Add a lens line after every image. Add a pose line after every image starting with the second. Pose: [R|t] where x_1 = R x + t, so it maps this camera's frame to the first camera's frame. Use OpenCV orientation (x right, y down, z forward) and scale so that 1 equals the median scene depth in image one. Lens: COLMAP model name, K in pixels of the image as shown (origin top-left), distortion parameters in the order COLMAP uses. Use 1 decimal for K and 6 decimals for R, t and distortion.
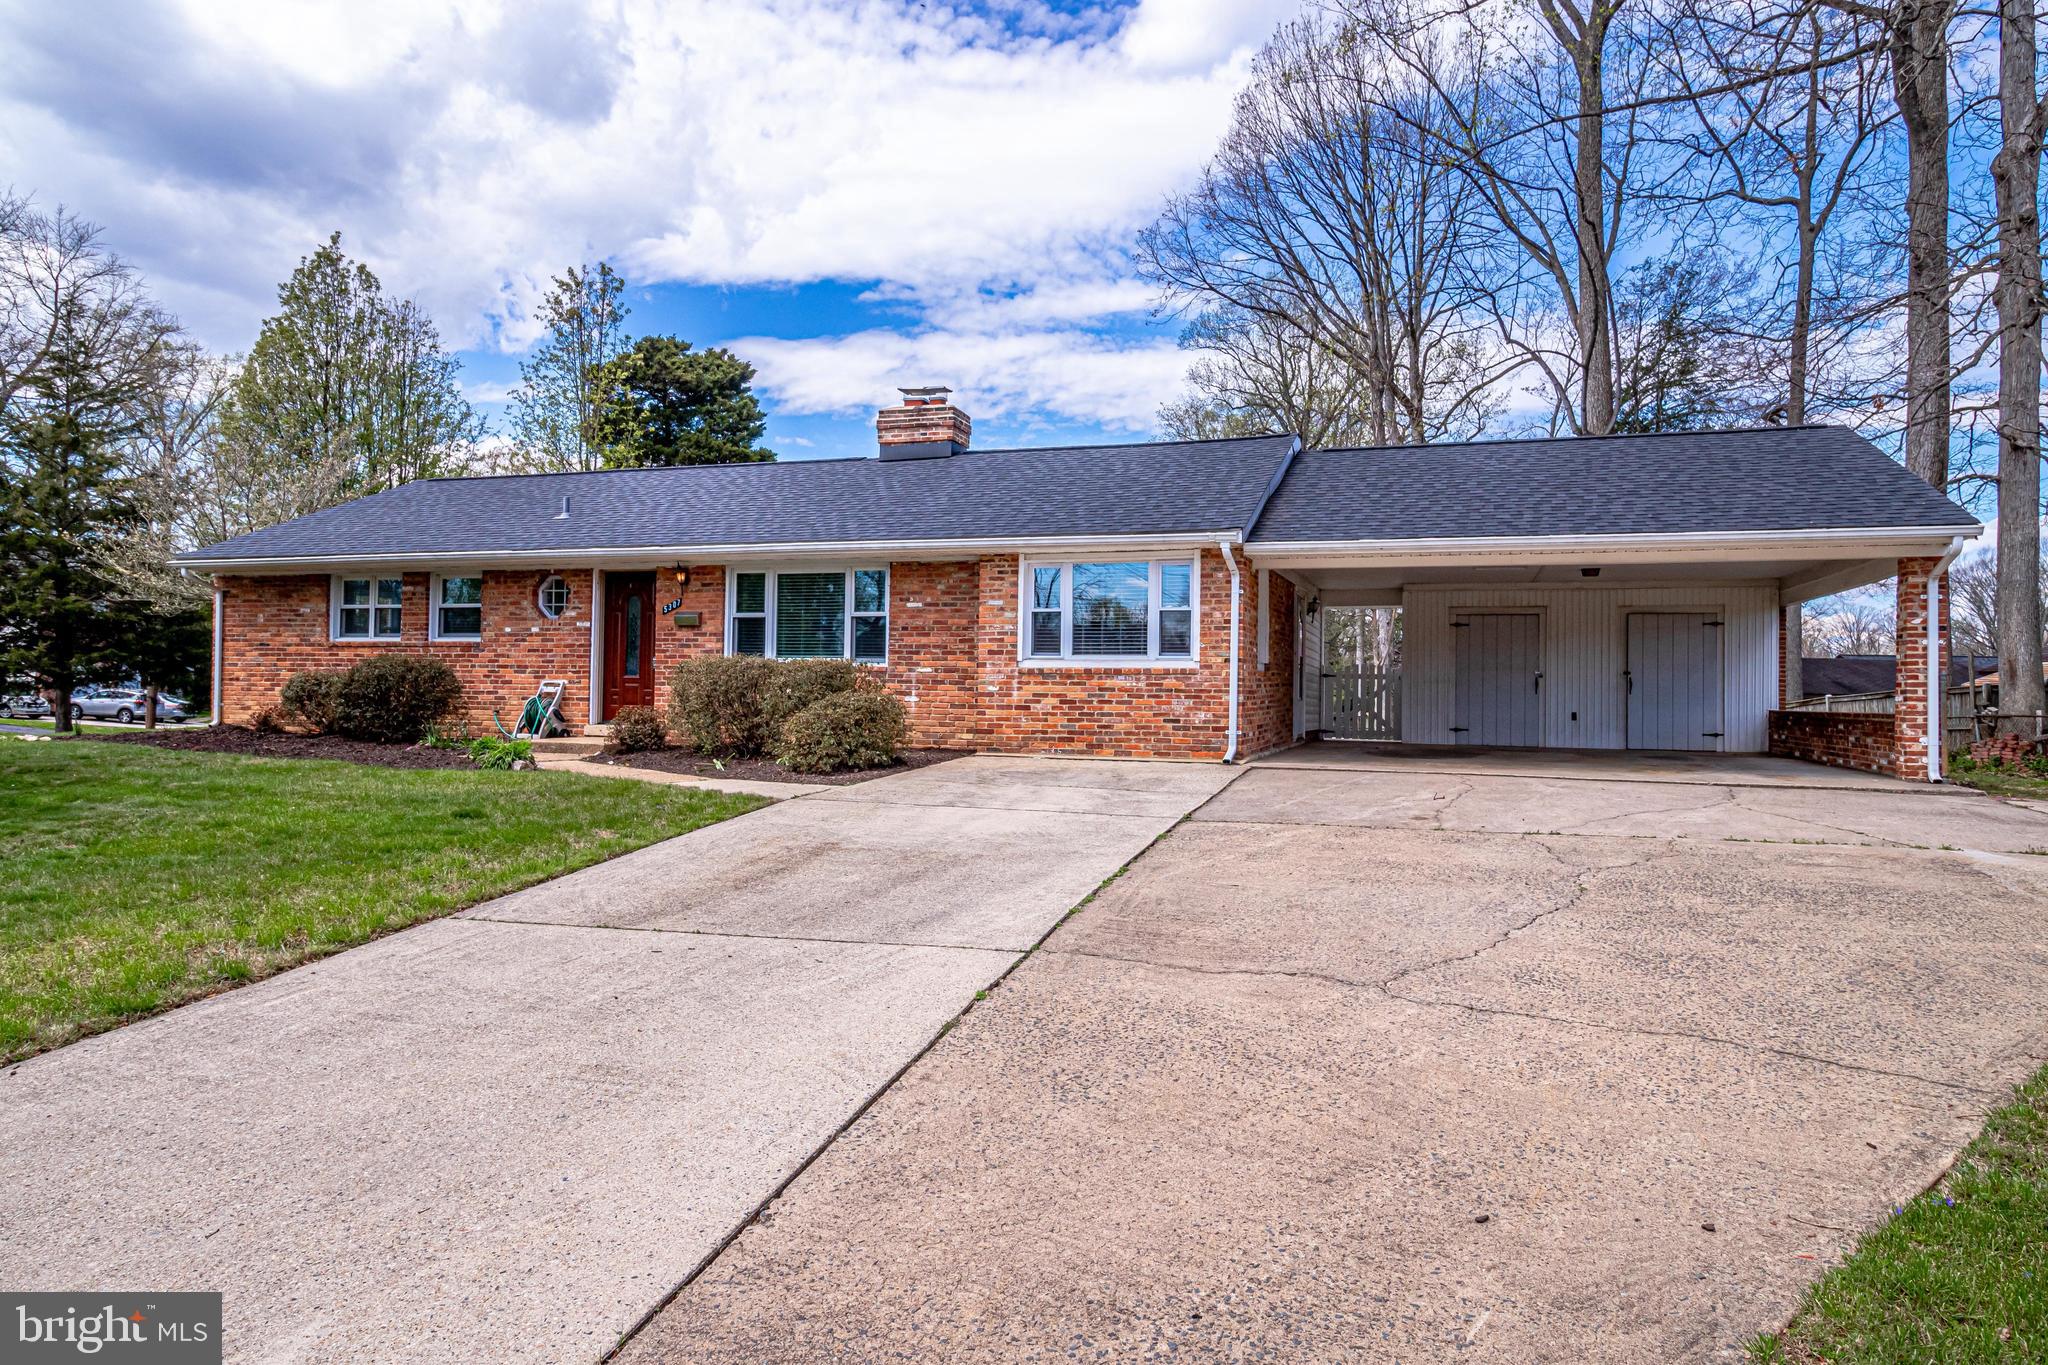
lens RADIAL K [[1272.5, 0, 1049.8], [0, 1272.5, 673.3], [0, 0, 1]] dist [0.008627, -0.003693]
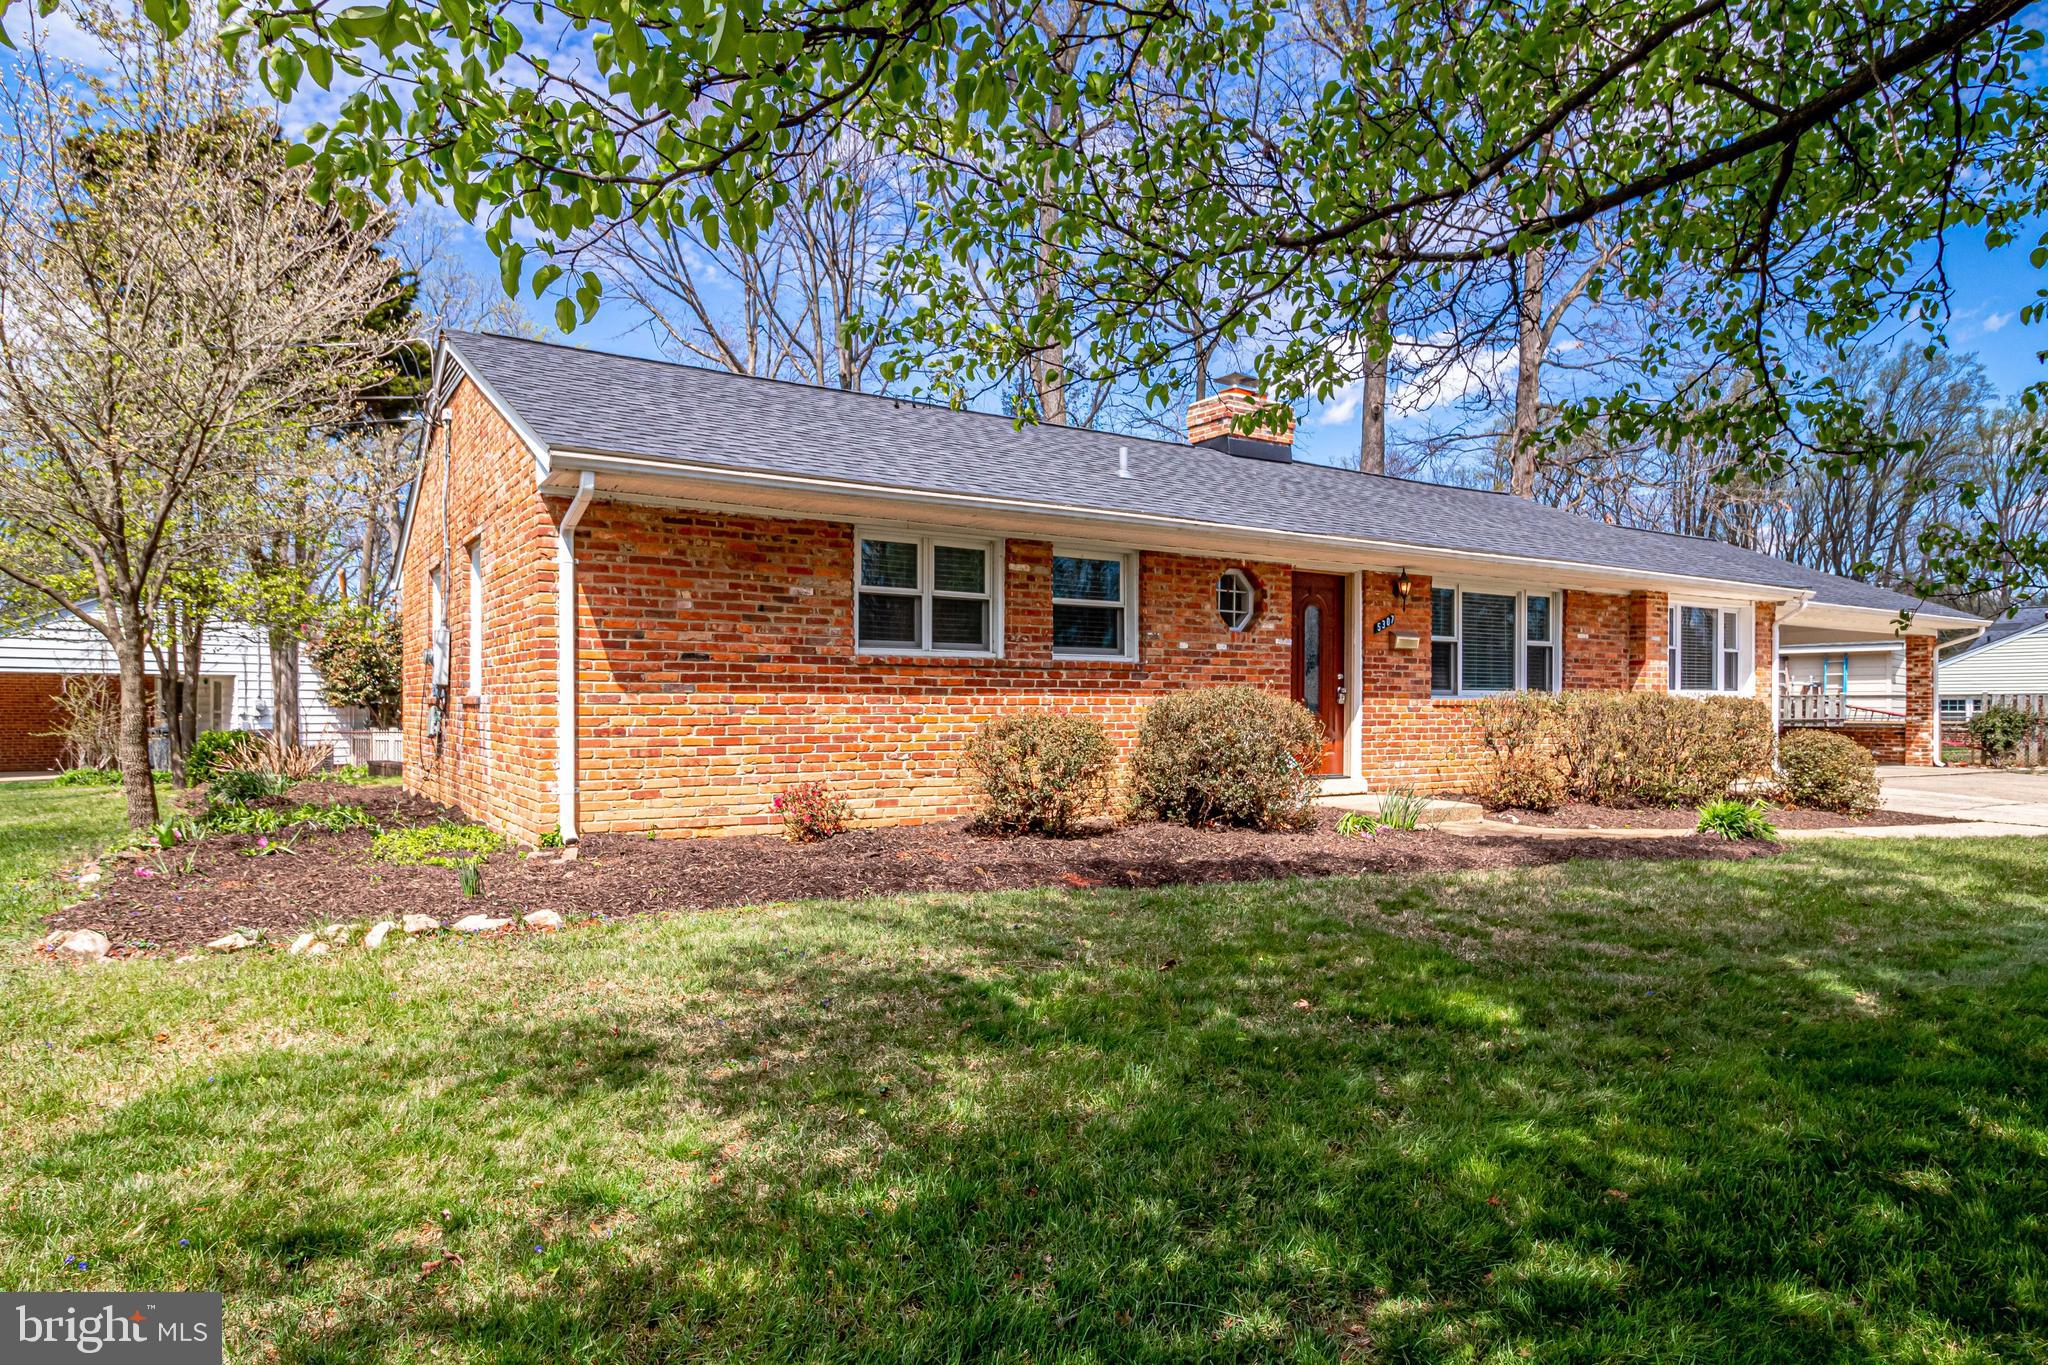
lens RADIAL K [[1197.1, 0, 1022.5], [0, 1197.1, 701.7], [0, 0, 1]] dist [0.006042, -0.005533]
pose [[0.628414, -0.009865, 0.777816, -0.958993], [-0.007734, 0.999791, 0.018929, -0.016435], [-0.777840, -0.017911, 0.628207, 0.679982]]
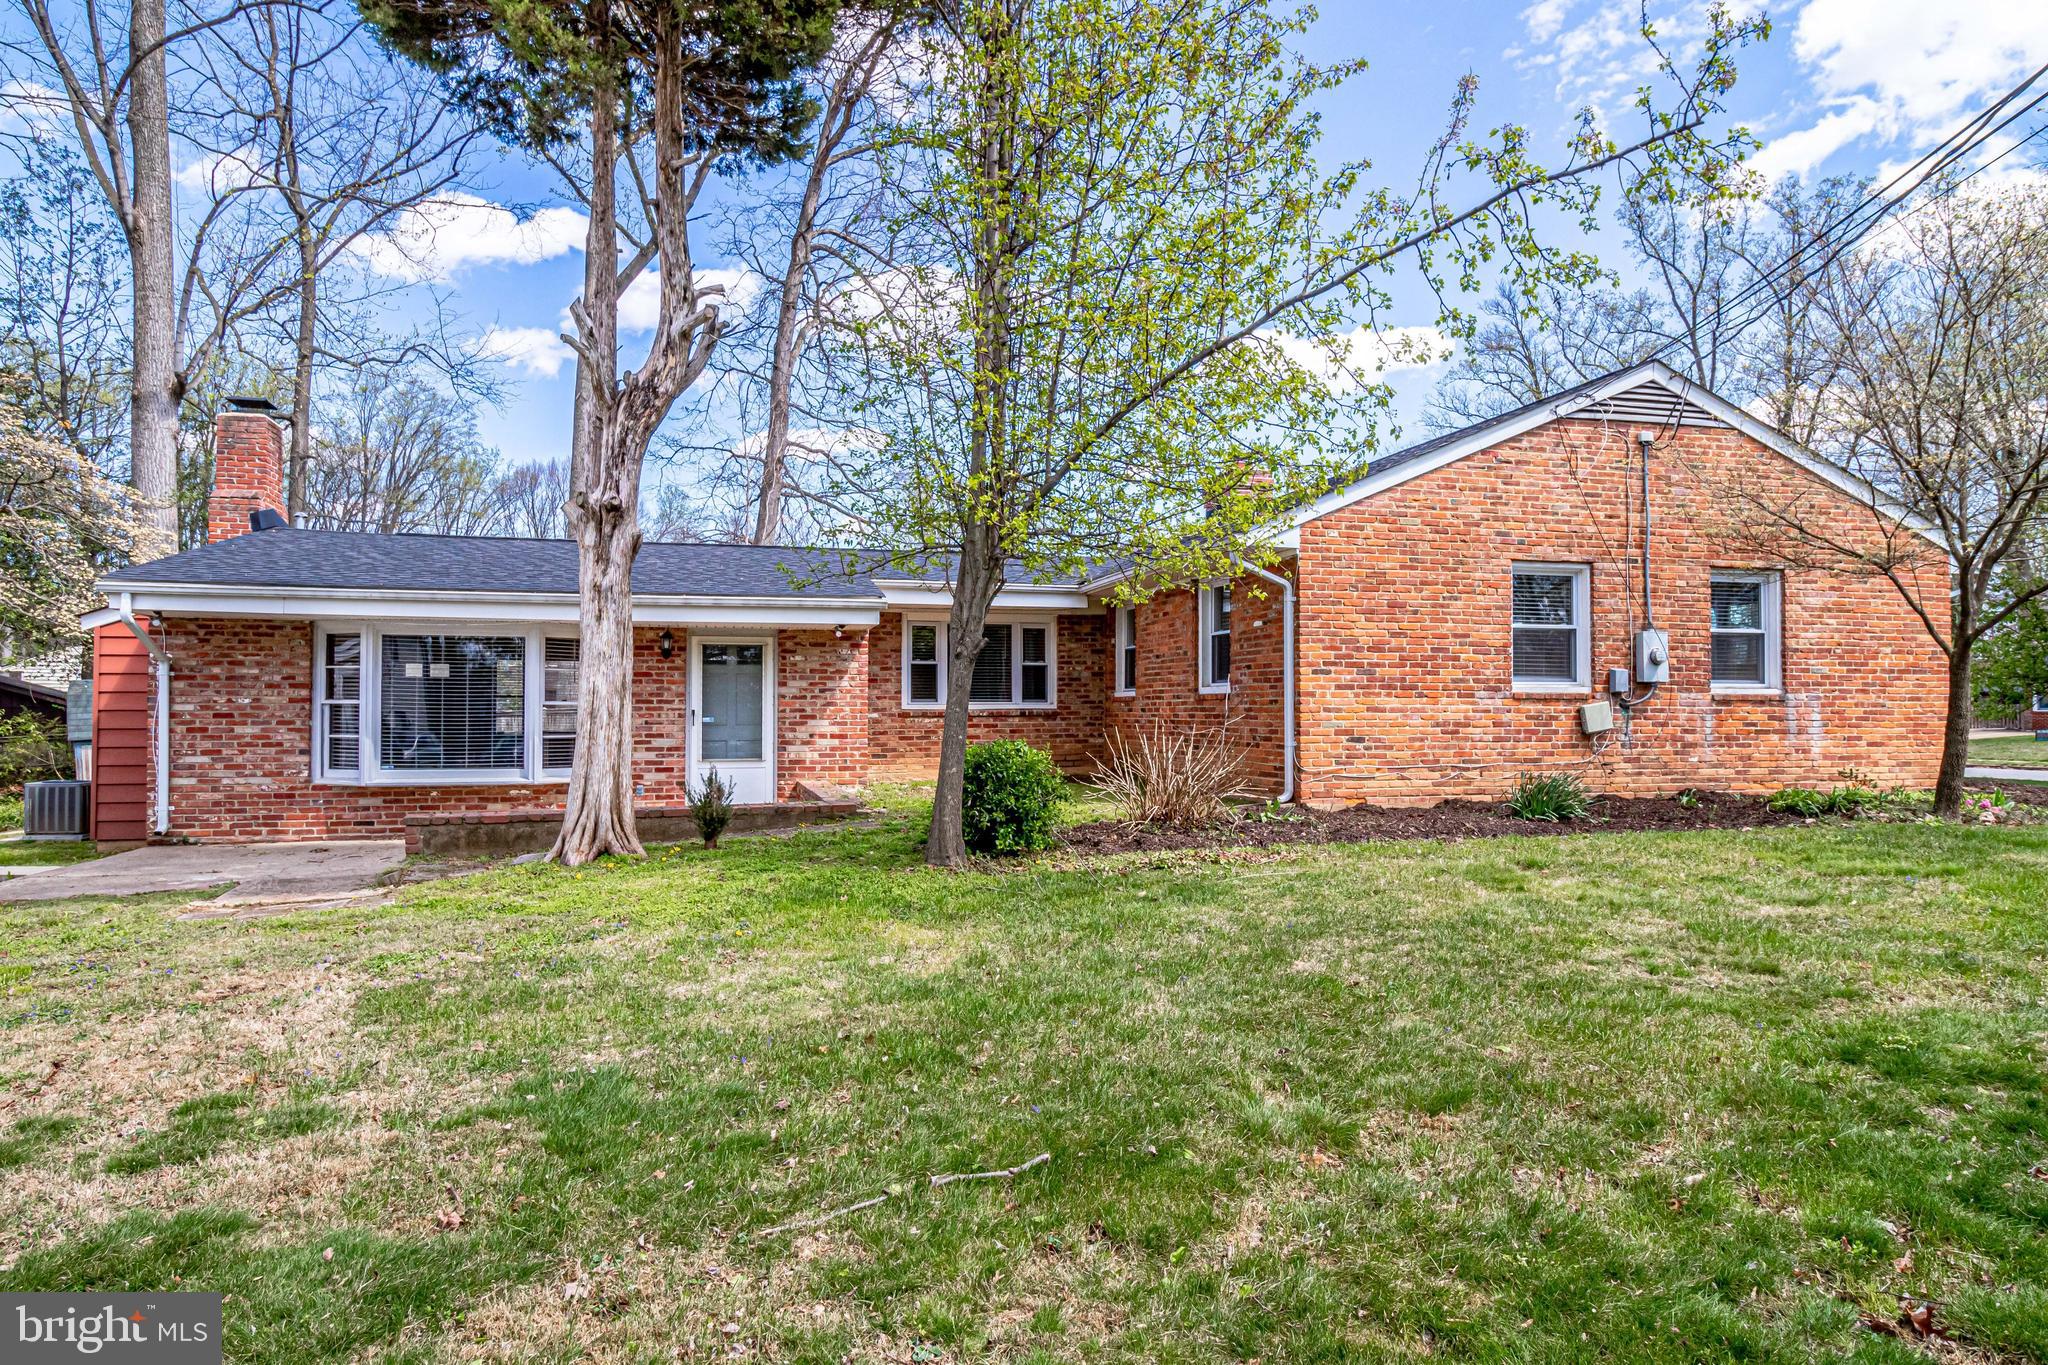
lens RADIAL K [[1197.1, 0, 1020.2], [0, 1197.1, 679.9], [0, 0, 1]] dist [0.006042, -0.005533]
pose [[-0.548176, 0.003430, 0.836356, -1.035974], [-0.025907, 0.999442, -0.021079, 0.011662], [-0.835962, -0.033223, -0.547781, 2.006613]]
